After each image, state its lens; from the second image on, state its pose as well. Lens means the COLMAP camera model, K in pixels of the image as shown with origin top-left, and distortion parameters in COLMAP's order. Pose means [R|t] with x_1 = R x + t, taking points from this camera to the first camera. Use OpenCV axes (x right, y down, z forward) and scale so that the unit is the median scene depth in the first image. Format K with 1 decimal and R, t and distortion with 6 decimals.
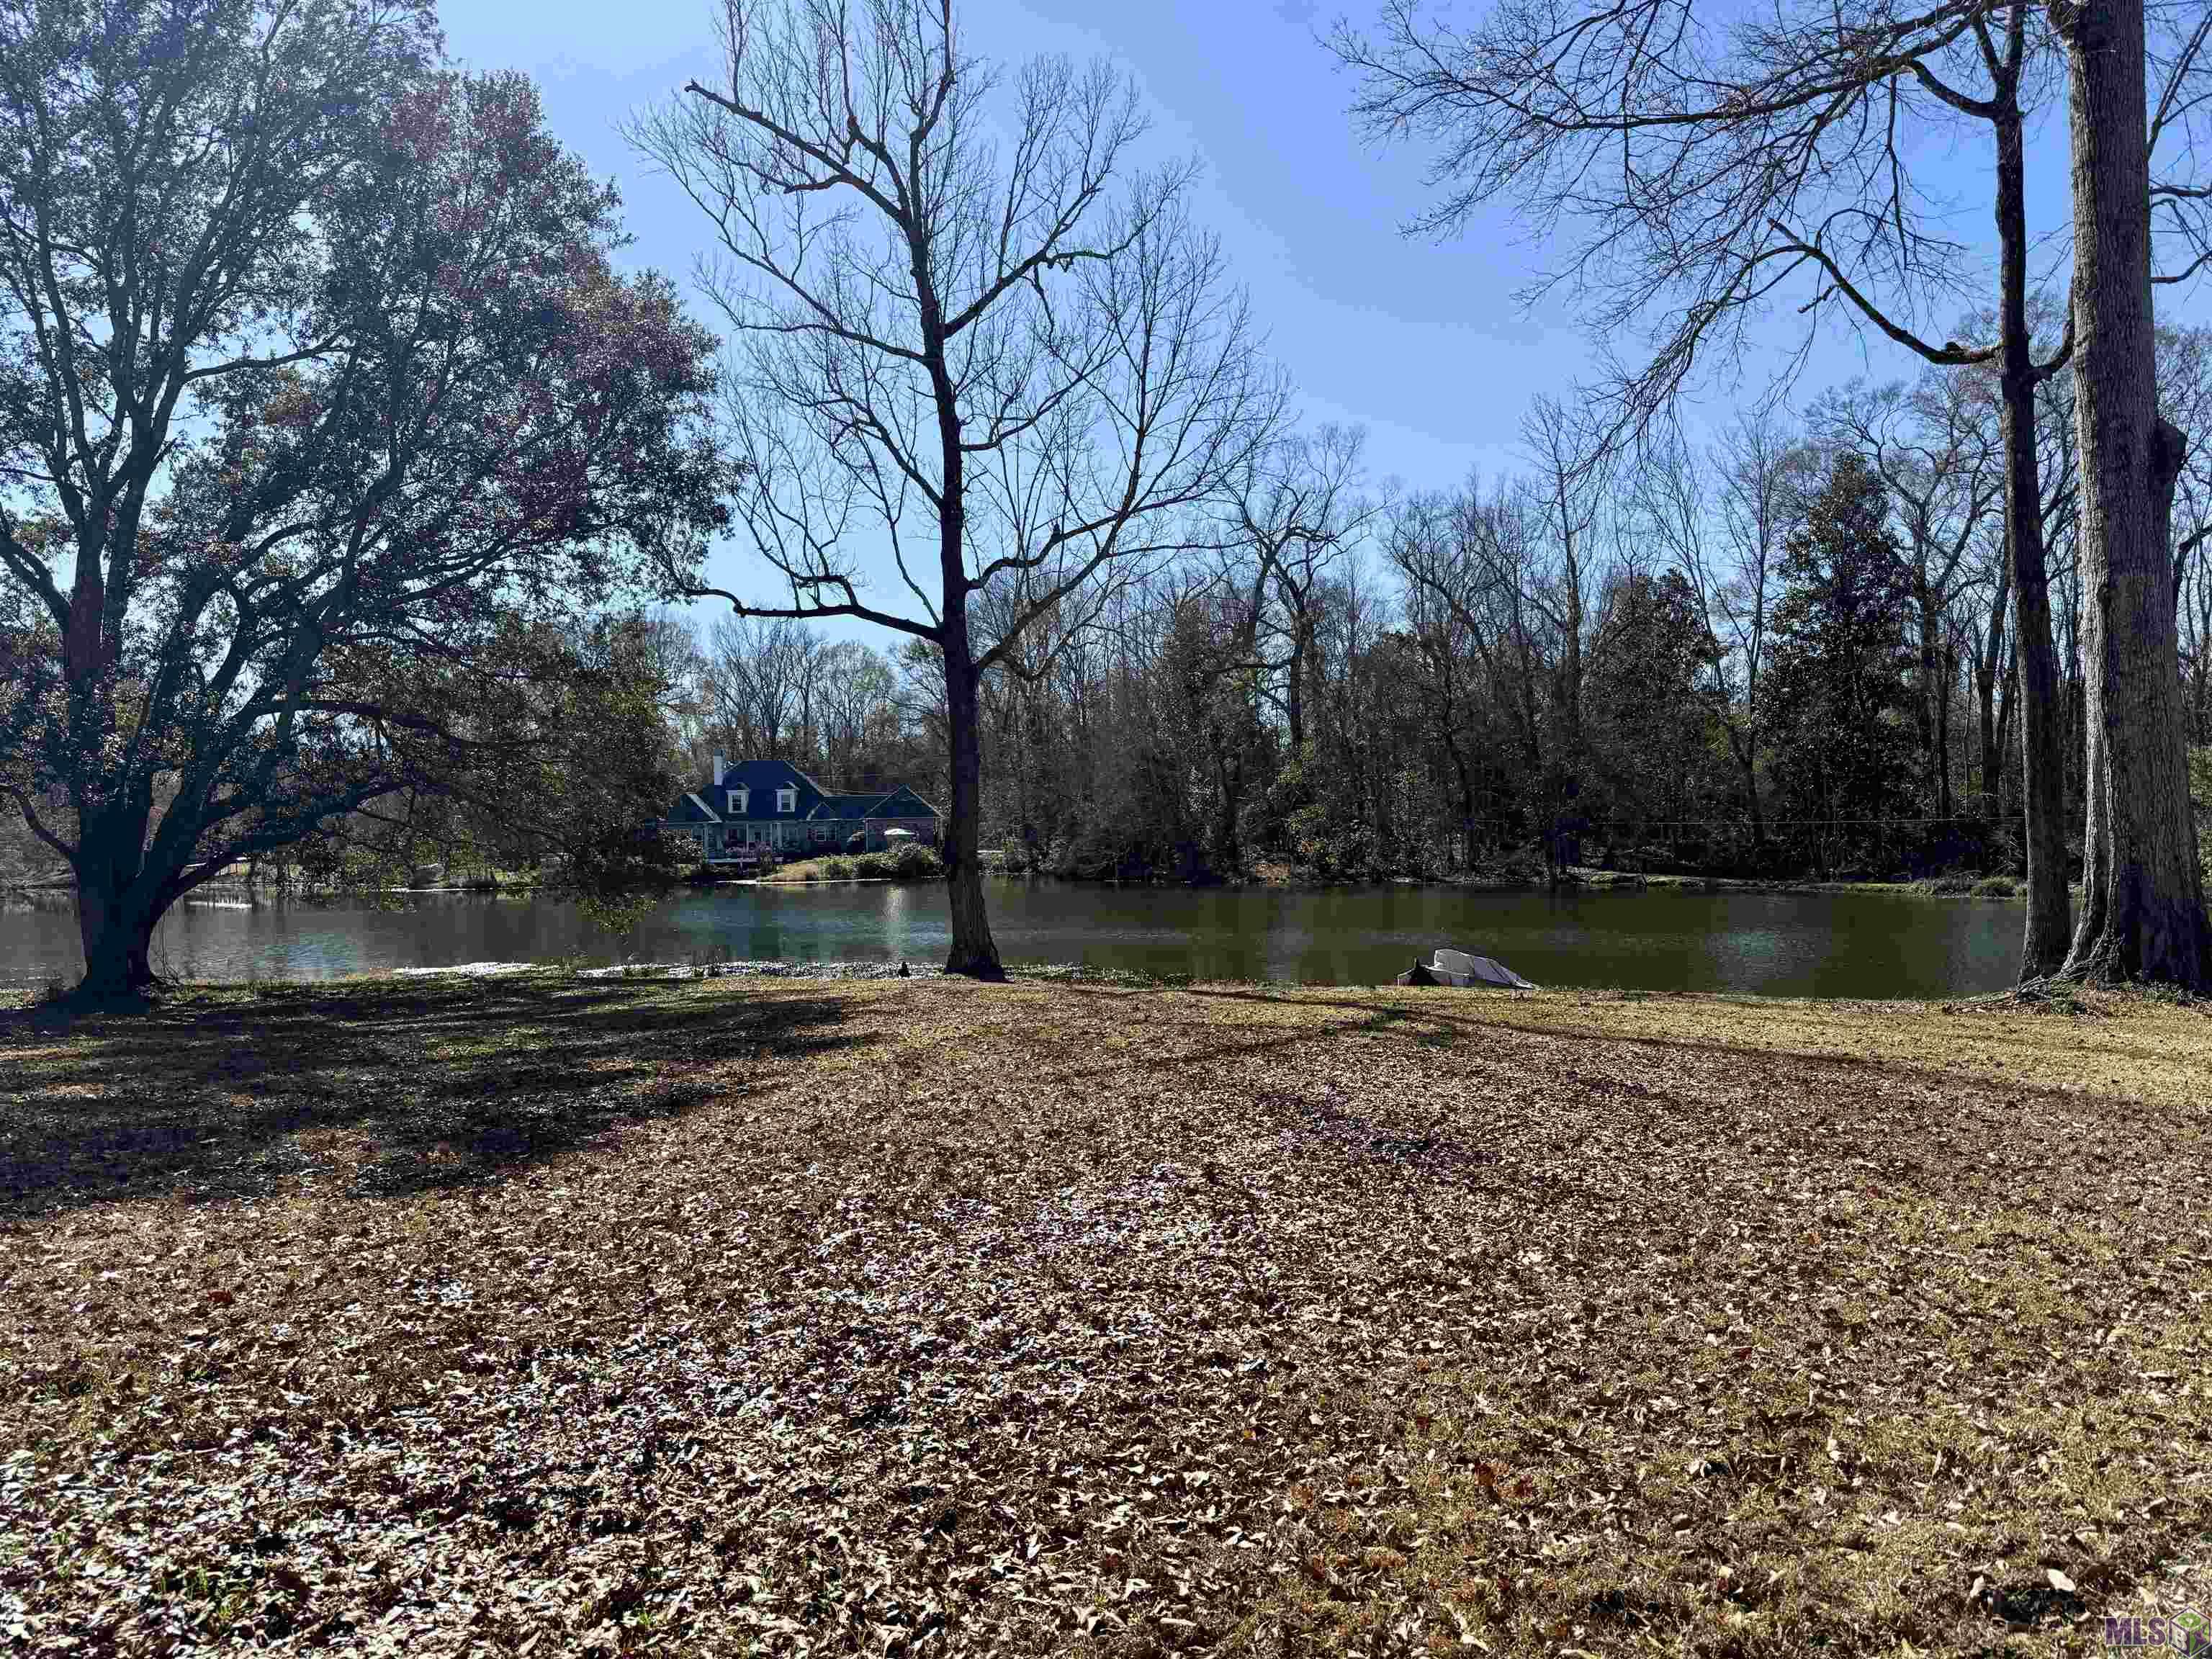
lens RADIAL K [[1565.4, 0, 1102.2], [0, 1565.4, 825.8], [0, 0, 1]] dist [0.005981, -0.004583]
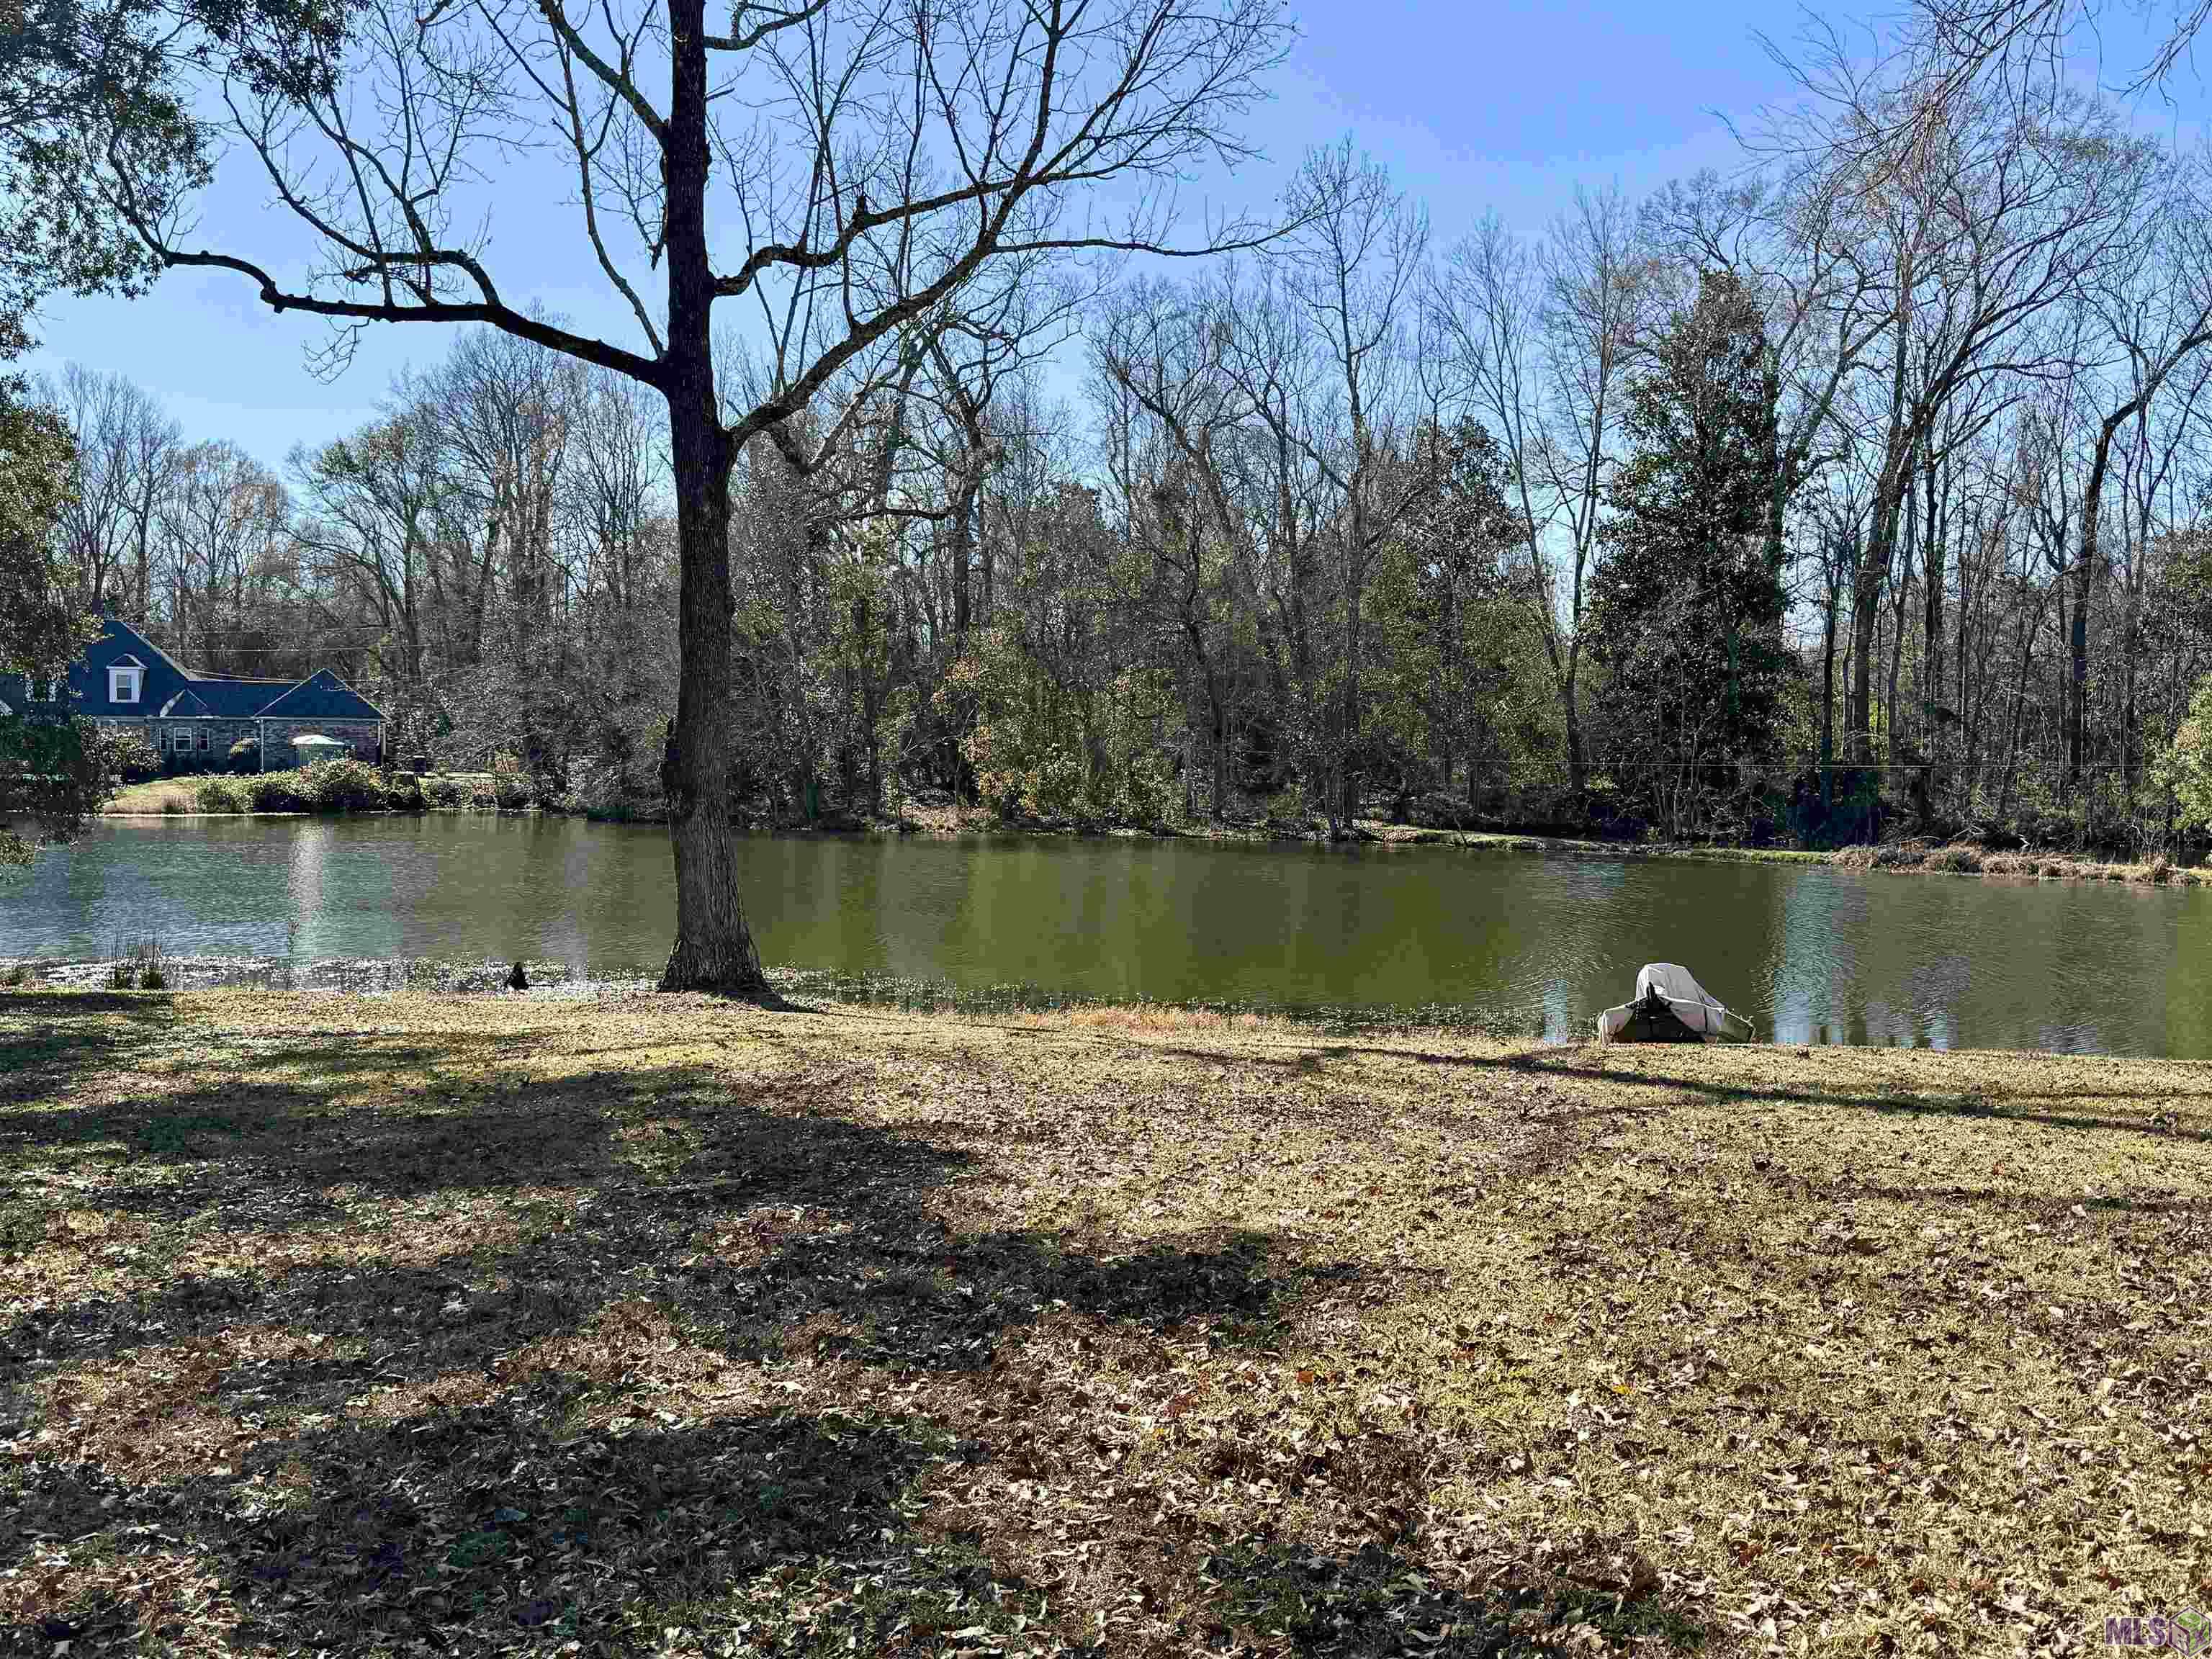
lens RADIAL K [[2139.6, 0, 1109.2], [0, 2139.6, 834.5], [0, 0, 1]] dist [-0.027154, 0.000000]
pose [[0.963860, 0.021758, 0.265519, -0.064925], [-0.031353, 0.998998, 0.031953, 0.005704], [-0.264558, -0.039123, 0.963576, 0.098242]]
